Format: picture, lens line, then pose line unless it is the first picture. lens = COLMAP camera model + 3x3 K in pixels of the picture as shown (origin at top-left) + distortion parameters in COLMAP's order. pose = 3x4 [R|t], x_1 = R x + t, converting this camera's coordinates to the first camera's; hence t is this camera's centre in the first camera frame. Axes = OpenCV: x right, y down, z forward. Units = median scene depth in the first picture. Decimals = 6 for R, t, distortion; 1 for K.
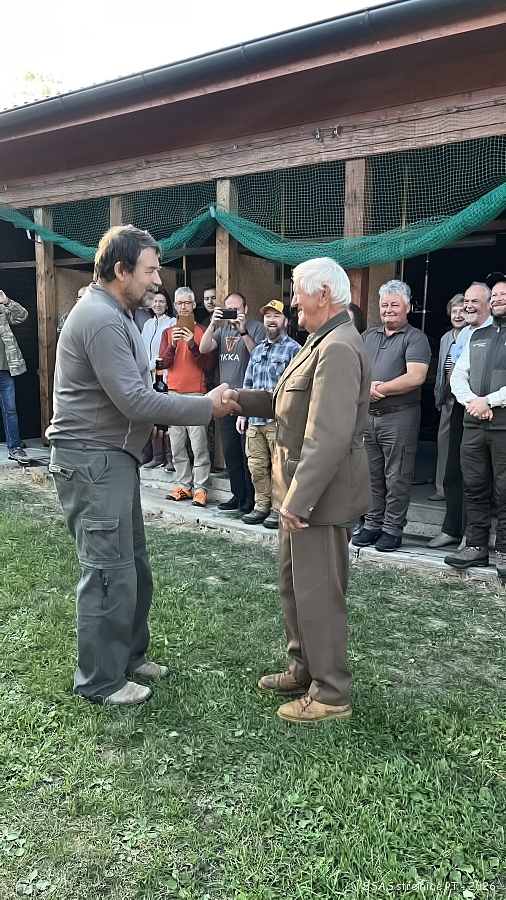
lens RADIAL K [[674.3, 0, 253.0], [0, 674.3, 450.0], [0, 0, 1]] dist [0.070250, -0.081671]
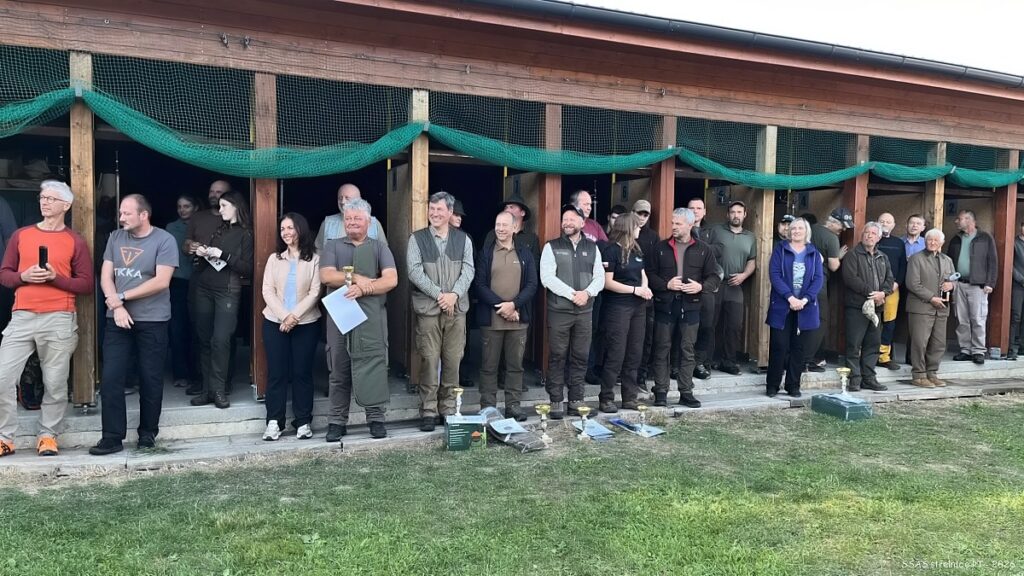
lens RADIAL K [[767.2, 0, 510.2], [0, 767.2, 293.1], [0, 0, 1]] dist [0.070250, -0.081671]
pose [[0.542358, -0.046783, 0.838844, -0.631896], [0.115910, 0.993067, -0.019558, -0.030855], [-0.832113, 0.107838, 0.544021, 0.090021]]
